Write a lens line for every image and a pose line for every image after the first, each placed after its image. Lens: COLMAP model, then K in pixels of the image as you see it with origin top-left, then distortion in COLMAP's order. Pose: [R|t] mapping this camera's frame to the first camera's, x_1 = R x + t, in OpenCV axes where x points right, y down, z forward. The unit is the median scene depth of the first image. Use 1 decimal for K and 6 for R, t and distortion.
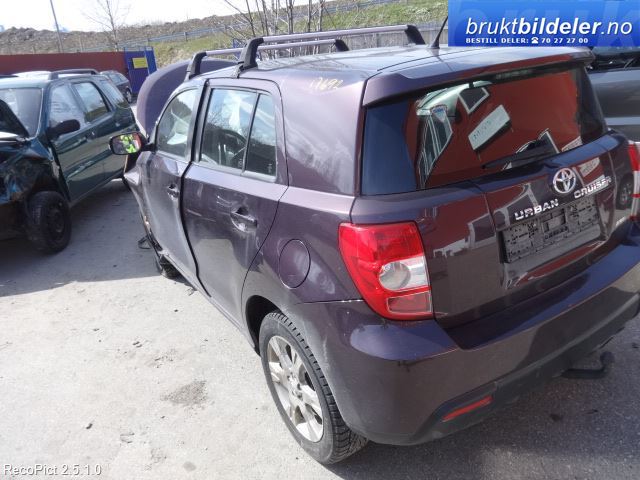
lens RADIAL K [[471.7, 0, 320.2], [0, 471.7, 238.7], [0, 0, 1]] dist [-0.006624, 0.000694]
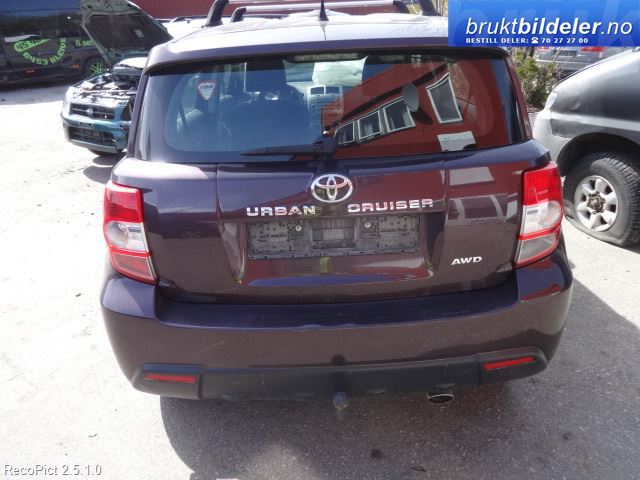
lens RADIAL K [[471.7, 0, 320.4], [0, 471.7, 240.9], [0, 0, 1]] dist [-0.006624, 0.000694]
pose [[0.850844, 0.274417, -0.448062, 0.901620], [-0.231530, 0.961333, 0.149109, -0.152040], [0.471655, -0.023129, 0.881480, 0.220554]]
